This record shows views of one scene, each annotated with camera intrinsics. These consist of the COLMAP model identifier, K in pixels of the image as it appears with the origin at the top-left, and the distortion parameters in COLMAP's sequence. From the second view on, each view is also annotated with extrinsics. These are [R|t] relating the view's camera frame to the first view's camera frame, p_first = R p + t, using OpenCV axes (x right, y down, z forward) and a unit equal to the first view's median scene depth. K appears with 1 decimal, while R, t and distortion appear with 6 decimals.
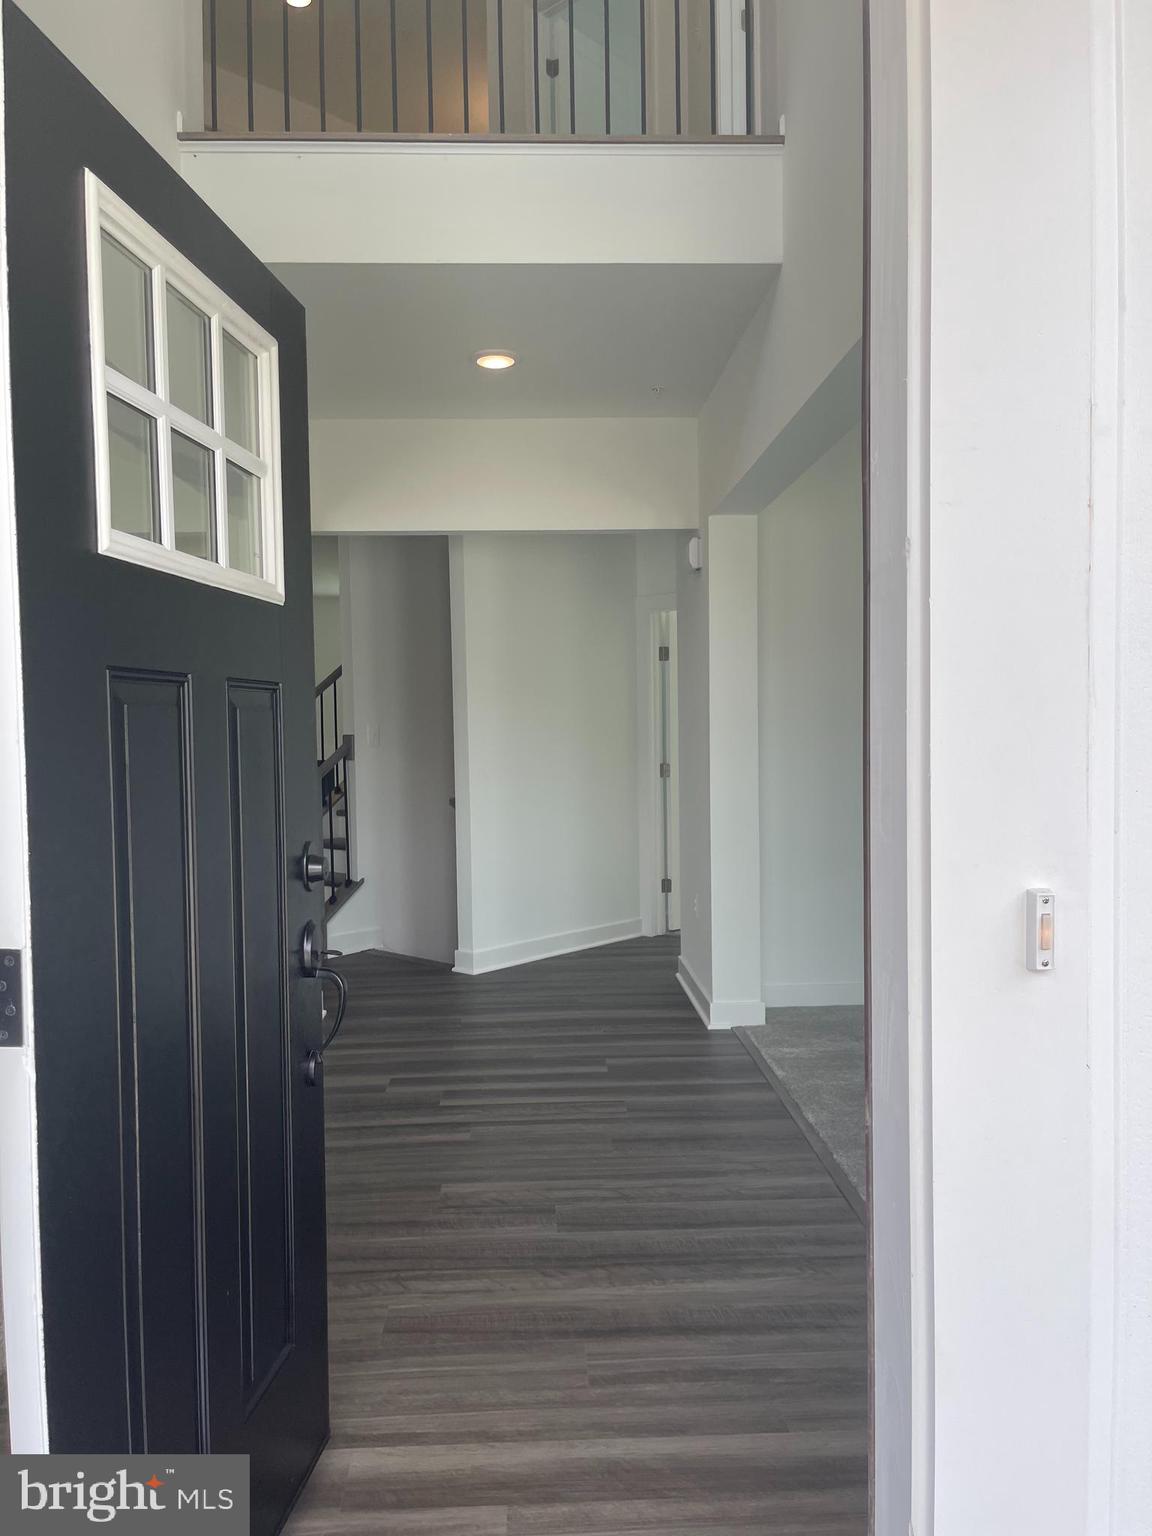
lens RADIAL K [[1173.2, 0, 574.0], [0, 1173.2, 765.8], [0, 0, 1]] dist [0.030609, -0.041767]
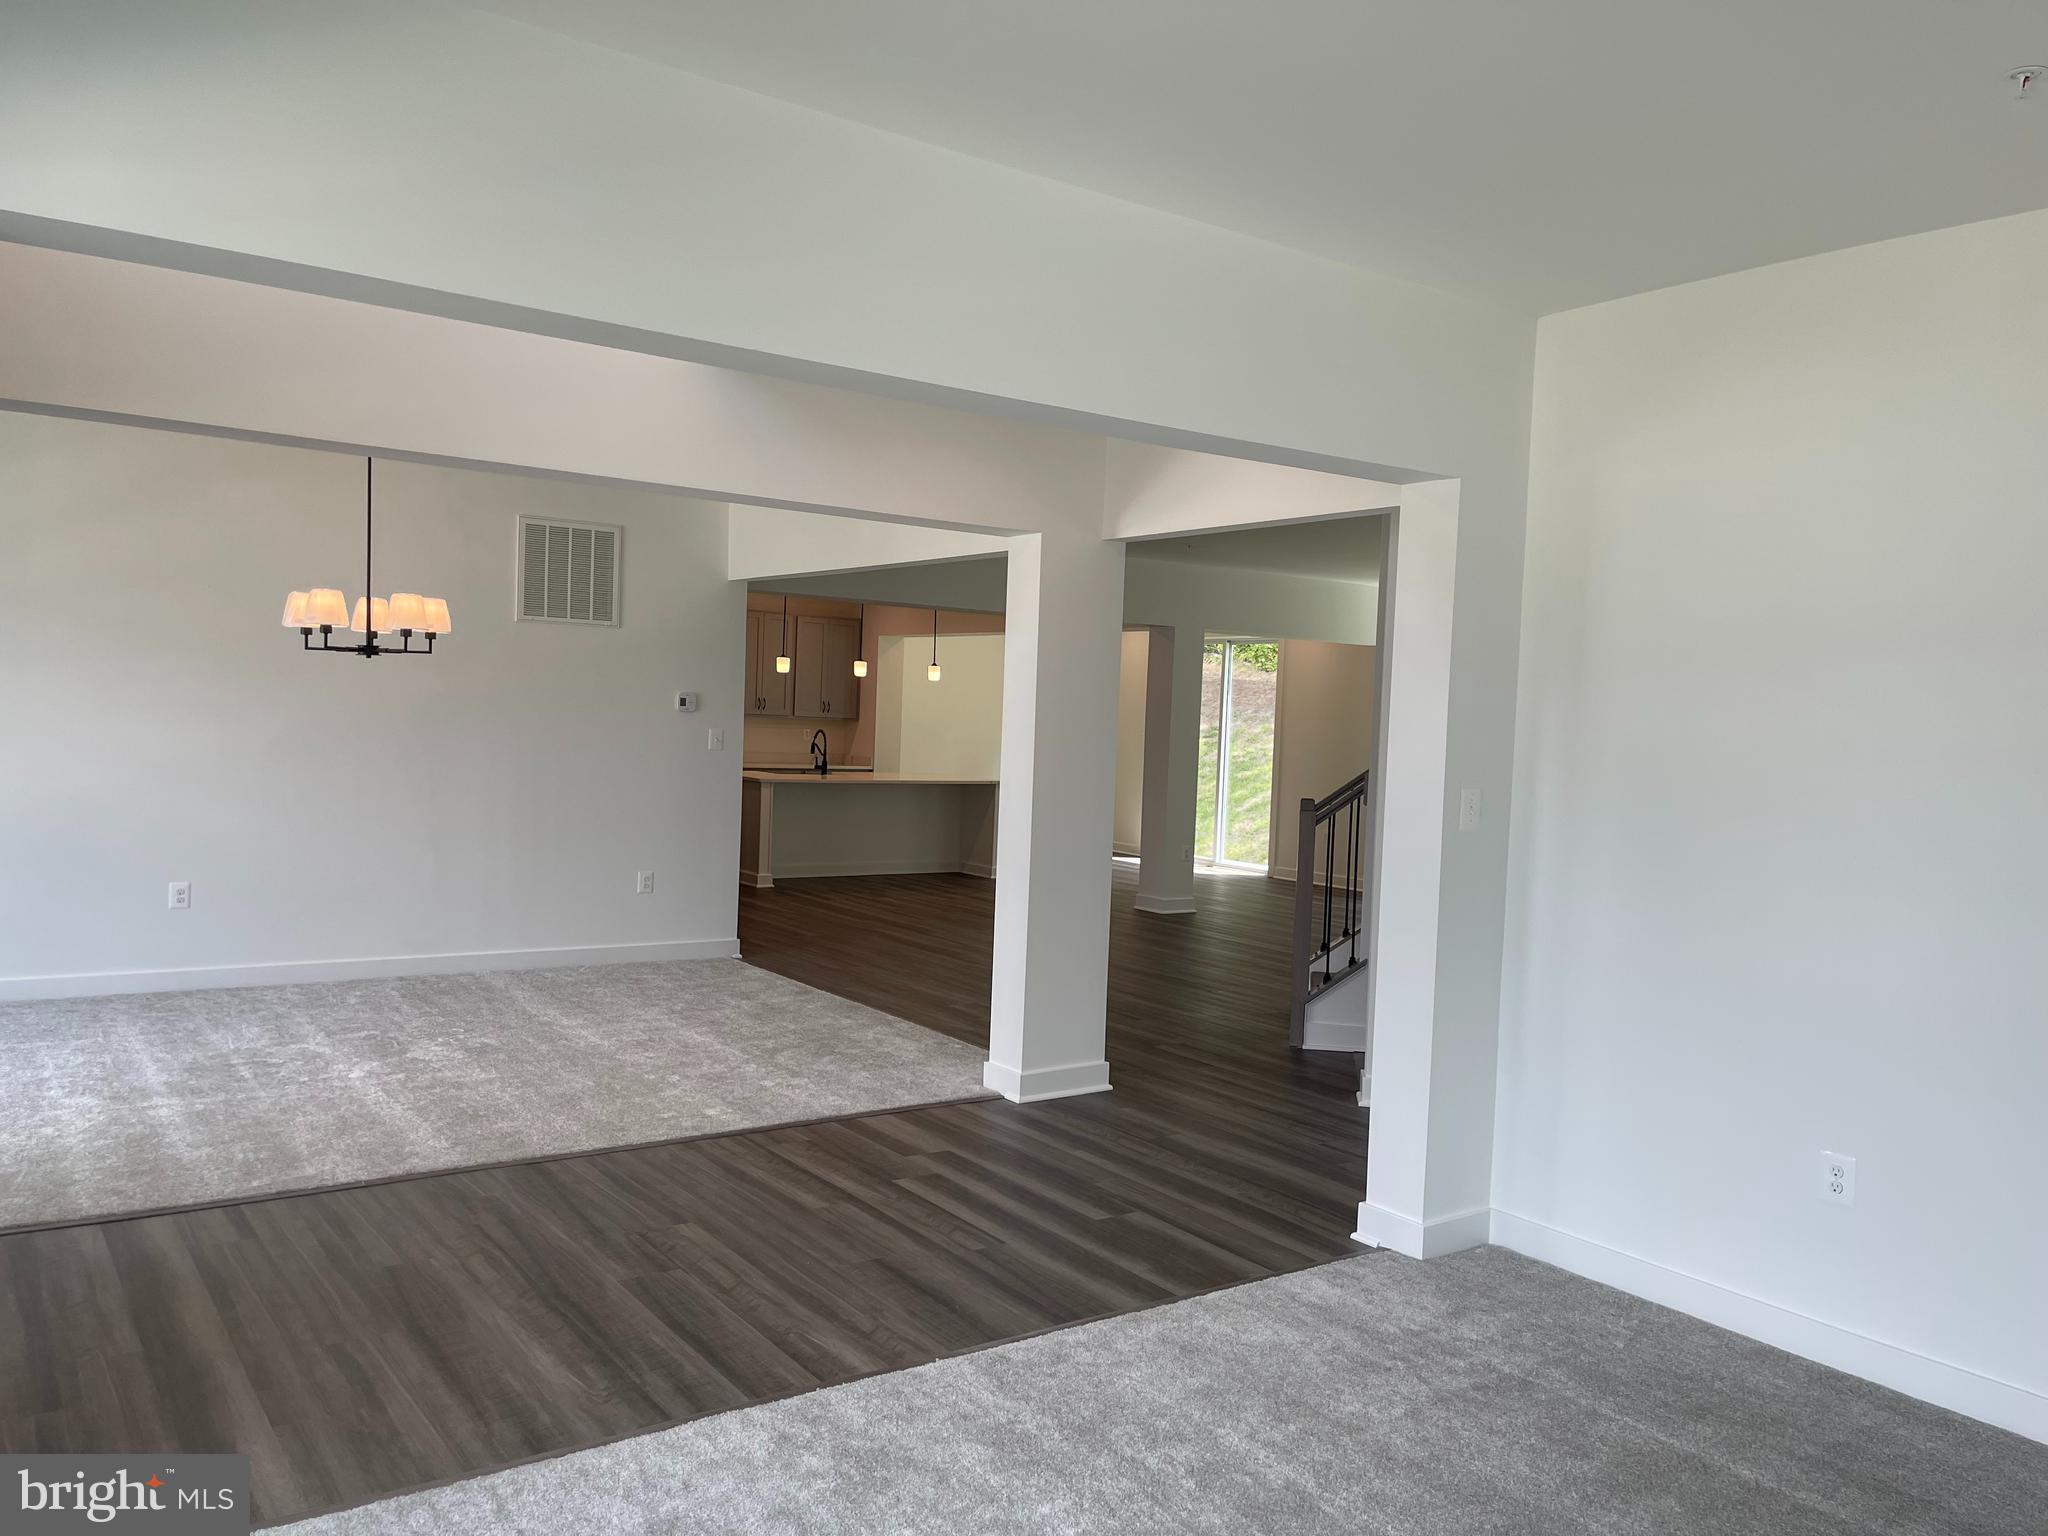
lens RADIAL K [[1564.3, 0, 1020.9], [0, 1564.3, 767.6], [0, 0, 1]] dist [0.030609, -0.041767]
pose [[0.548586, 0.072196, -0.832971, 1.085999], [-0.083491, 0.996016, 0.031341, -0.085846], [0.831915, 0.052352, 0.552428, 0.475990]]
